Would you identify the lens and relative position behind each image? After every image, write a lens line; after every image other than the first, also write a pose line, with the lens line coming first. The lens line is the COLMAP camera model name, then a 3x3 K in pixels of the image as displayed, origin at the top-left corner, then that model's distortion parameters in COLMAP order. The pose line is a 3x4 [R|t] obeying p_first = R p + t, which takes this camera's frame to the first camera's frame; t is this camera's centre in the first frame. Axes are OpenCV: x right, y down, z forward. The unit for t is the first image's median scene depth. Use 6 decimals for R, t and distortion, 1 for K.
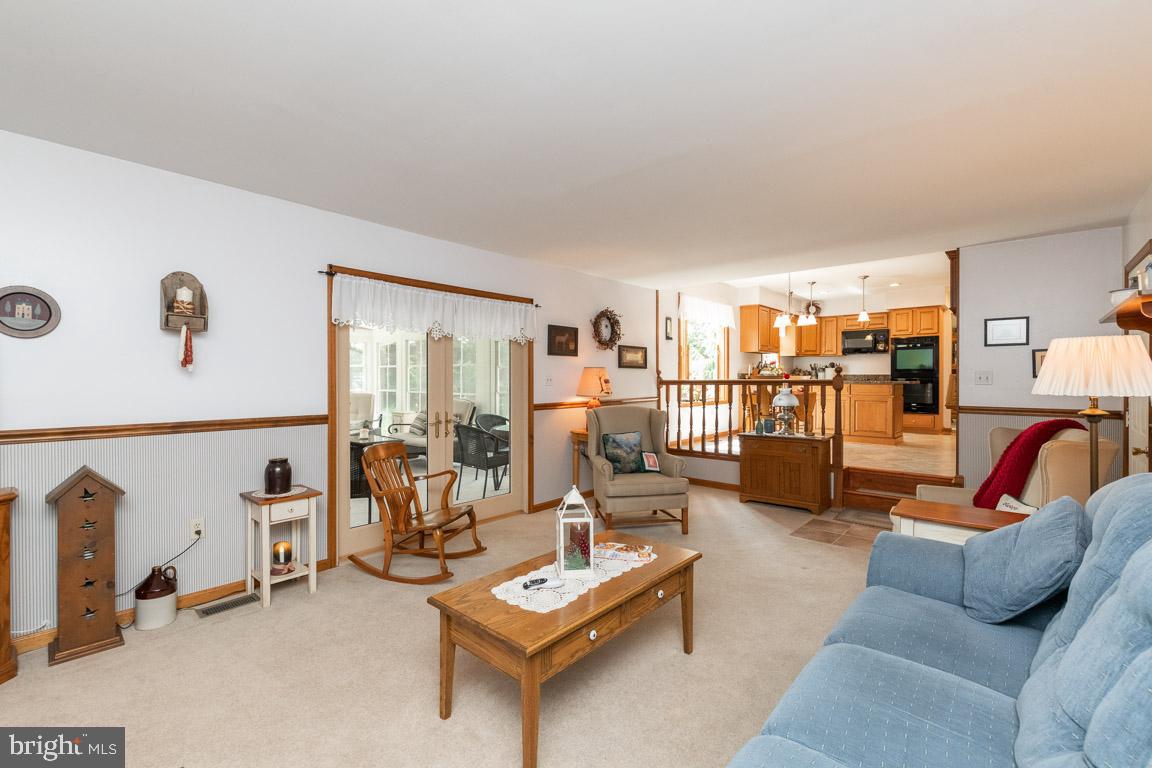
lens RADIAL K [[496.5, 0, 577.3], [0, 496.5, 377.8], [0, 0, 1]] dist [0.000117, -0.000016]
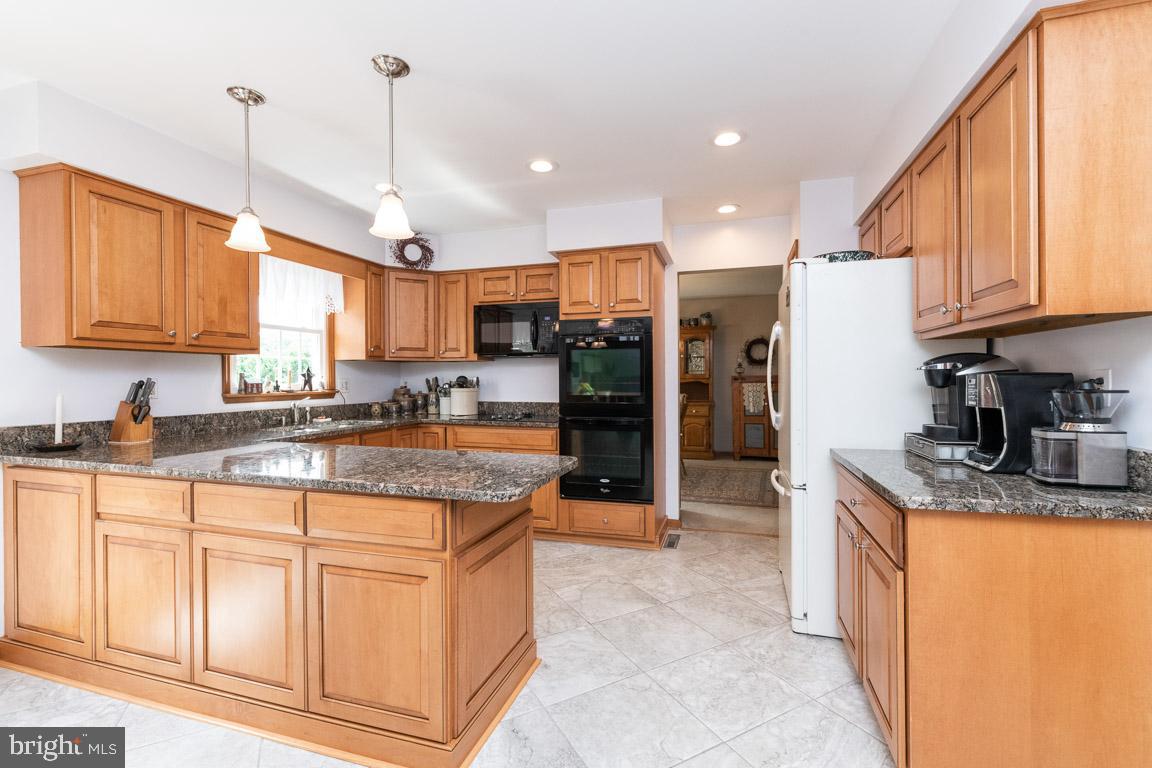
lens RADIAL K [[496.5, 0, 577.3], [0, 496.5, 377.8], [0, 0, 1]] dist [0.000117, -0.000016]
pose [[0.912522, -0.006856, 0.408970, 0.777661], [0.005598, 0.999975, 0.004272, -0.055810], [-0.408989, -0.001609, 0.912538, 1.005311]]
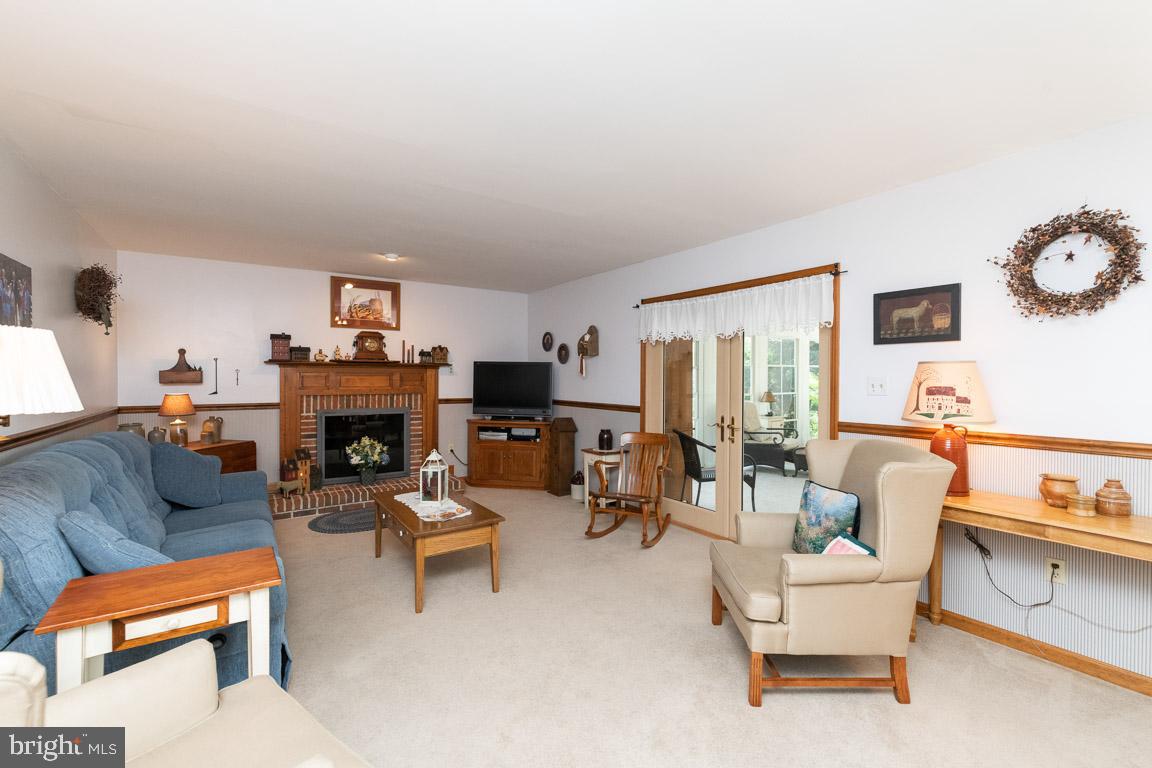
lens RADIAL K [[496.5, 0, 577.3], [0, 496.5, 377.8], [0, 0, 1]] dist [0.000117, -0.000016]
pose [[-0.246371, 0.001559, -0.969174, 0.584722], [0.000649, 0.999999, 0.001444, -0.006281], [0.969175, -0.000274, -0.246371, 0.757498]]
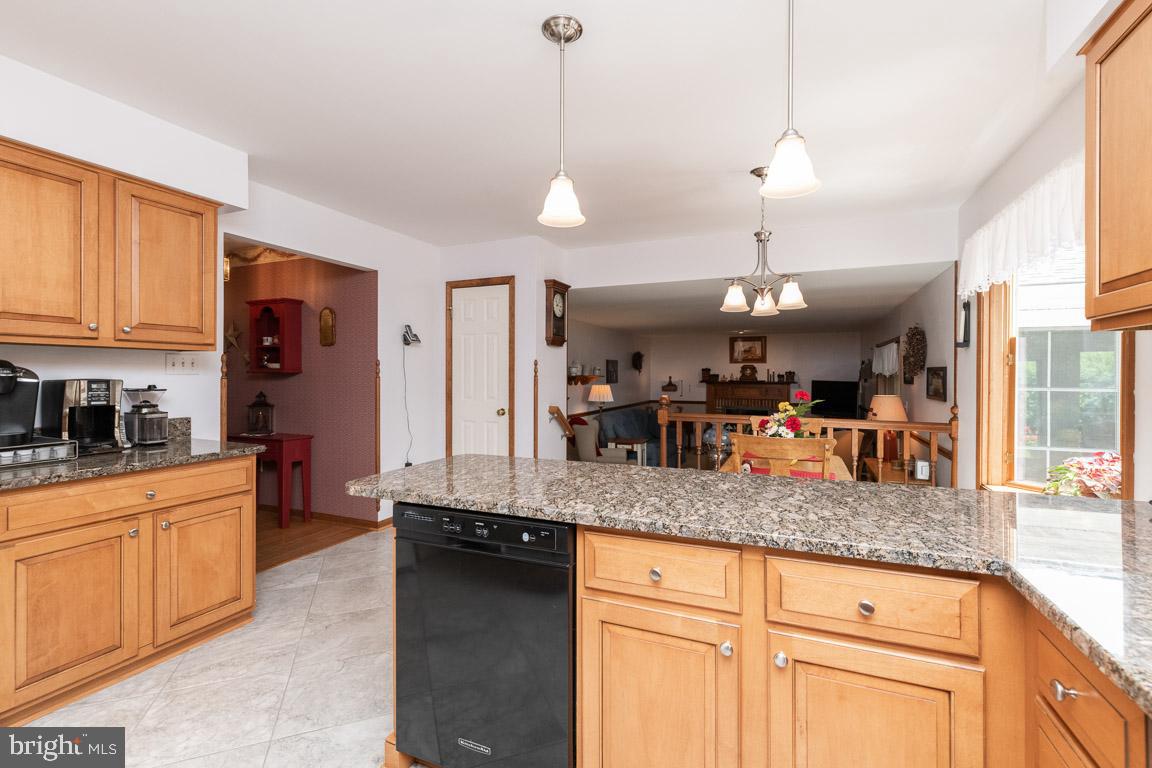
lens RADIAL K [[496.5, 0, 577.3], [0, 496.5, 377.8], [0, 0, 1]] dist [0.000117, -0.000016]
pose [[-0.951622, -0.001661, -0.307268, 0.934471], [-0.002227, 0.999996, 0.001490, -0.058169], [0.307265, 0.002102, -0.951622, 1.805052]]
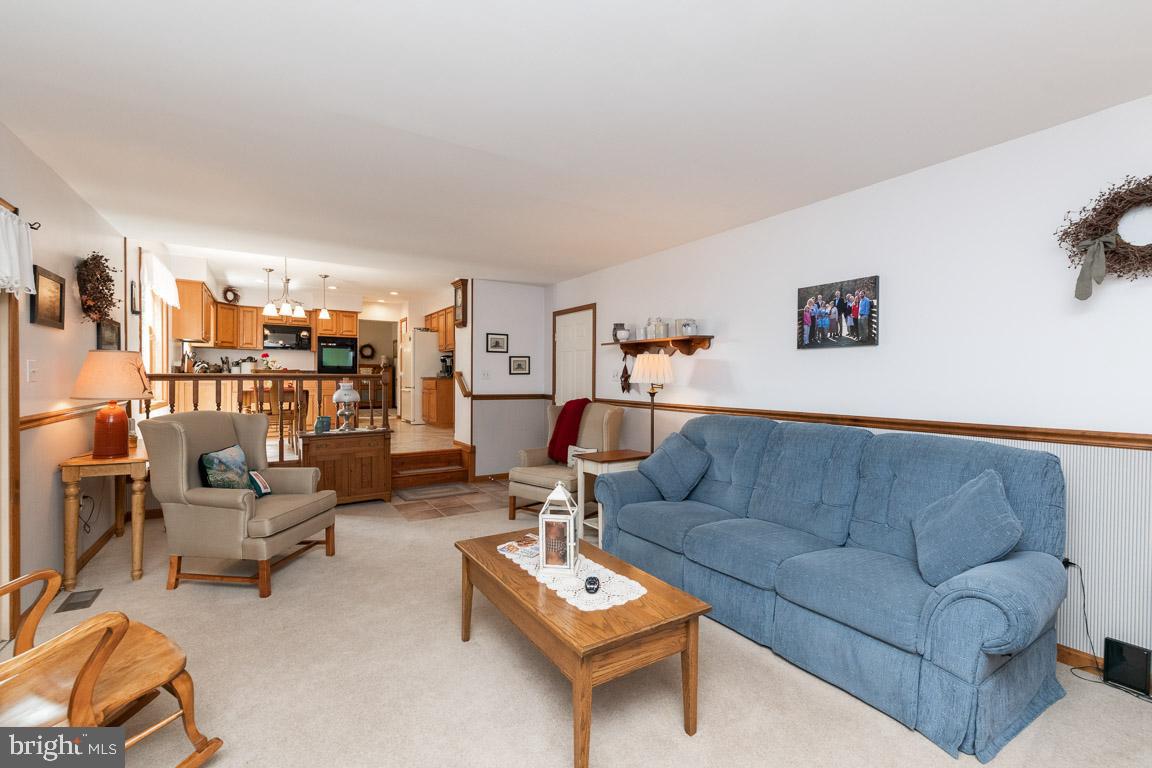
lens RADIAL K [[496.5, 0, 577.3], [0, 496.5, 377.8], [0, 0, 1]] dist [0.000117, -0.000016]
pose [[0.272567, 0.001773, 0.962135, -0.384756], [-0.008559, 0.999963, 0.000582, 0.005742], [-0.962099, -0.008393, 0.272572, 0.291842]]
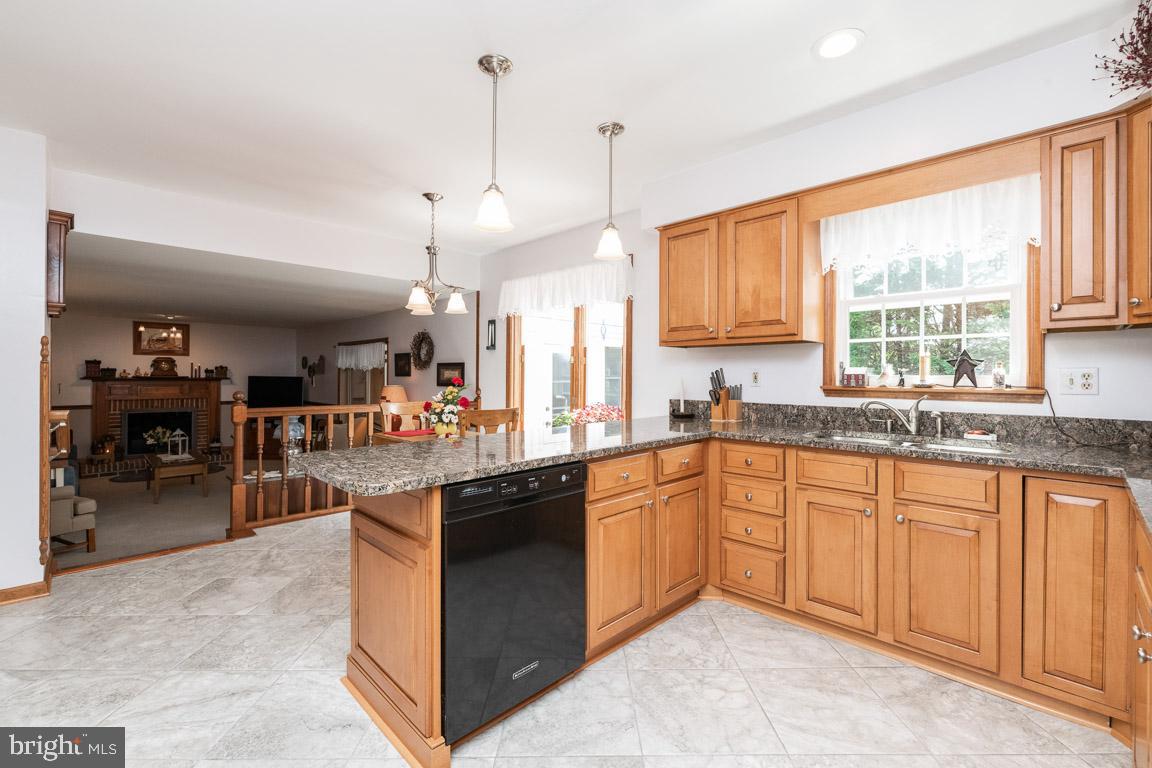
lens RADIAL K [[495.1, 0, 581.1], [0, 495.1, 376.3], [0, 0, 1]] dist [0.000699, -0.000144]
pose [[-0.053169, -0.001477, -0.998584, 1.245931], [-0.000466, 0.999999, -0.001454, -0.043790], [0.998585, 0.000388, -0.053170, 1.563136]]
